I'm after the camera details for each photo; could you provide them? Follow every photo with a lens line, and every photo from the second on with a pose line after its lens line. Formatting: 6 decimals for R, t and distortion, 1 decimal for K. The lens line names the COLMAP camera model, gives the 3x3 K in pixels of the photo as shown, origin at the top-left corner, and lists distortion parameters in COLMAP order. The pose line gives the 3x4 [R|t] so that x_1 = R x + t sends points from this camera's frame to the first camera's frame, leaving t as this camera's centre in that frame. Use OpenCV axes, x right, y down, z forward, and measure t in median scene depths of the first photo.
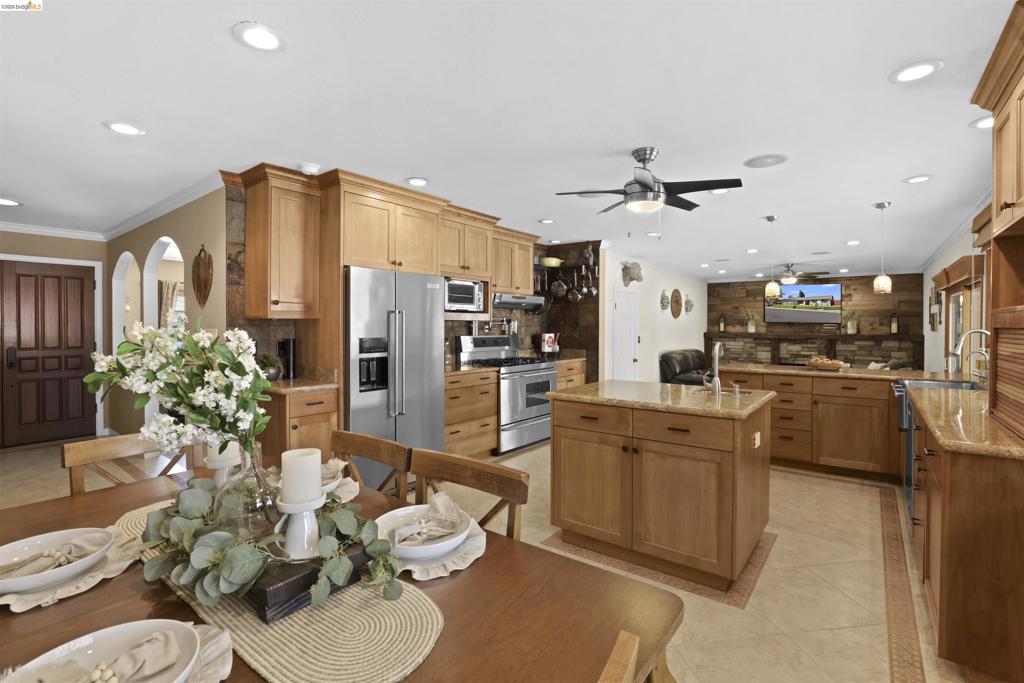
lens RADIAL K [[479.0, 0, 514.8], [0, 479.0, 326.1], [0, 0, 1]] dist [-0.024844, 0.000641]
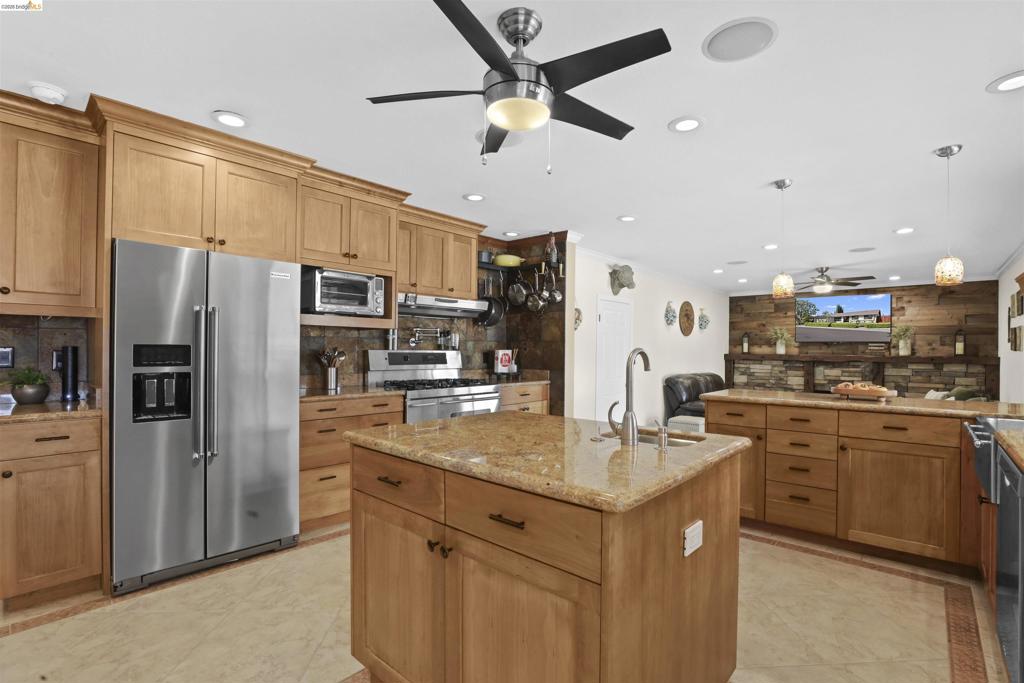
lens RADIAL K [[481.0, 0, 515.9], [0, 481.0, 349.0], [0, 0, 1]] dist [-0.034521, 0.008250]
pose [[0.997251, 0.004396, -0.073971, 0.152711], [-0.004755, 0.999978, -0.004677, 0.018323], [0.073949, 0.005016, 0.997249, 0.204599]]
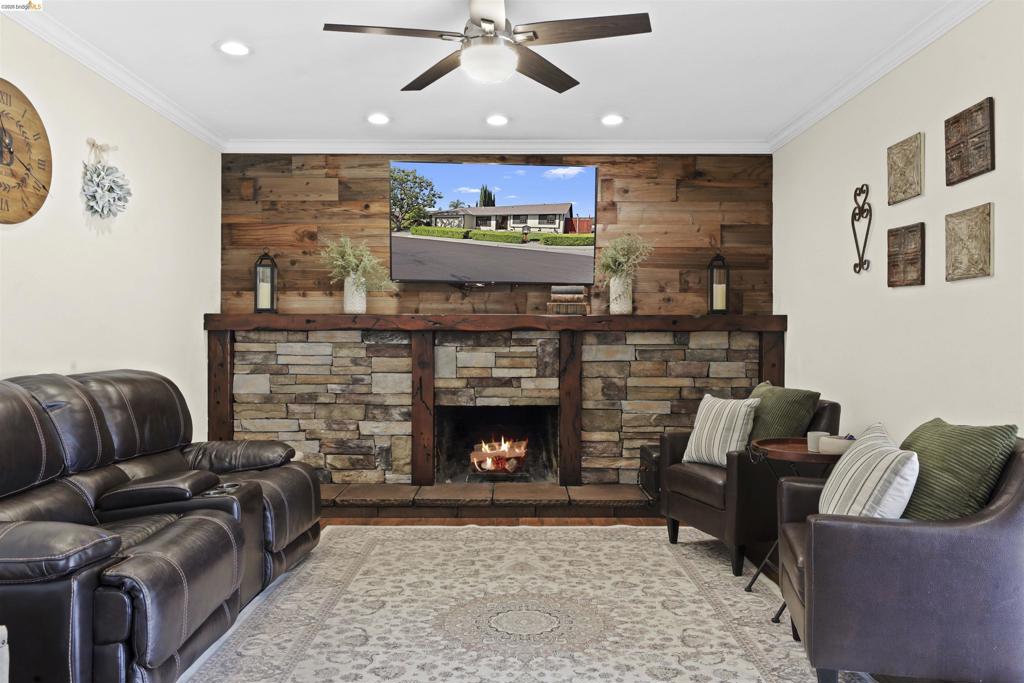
lens RADIAL K [[726.3, 0, 516.2], [0, 726.3, 335.3], [0, 0, 1]] dist [0.002261, 0.006131]
pose [[0.794112, -0.001898, 0.607768, 0.491460], [0.003005, 0.999995, -0.000804, 0.048868], [-0.607764, 0.002465, 0.794114, 0.939668]]
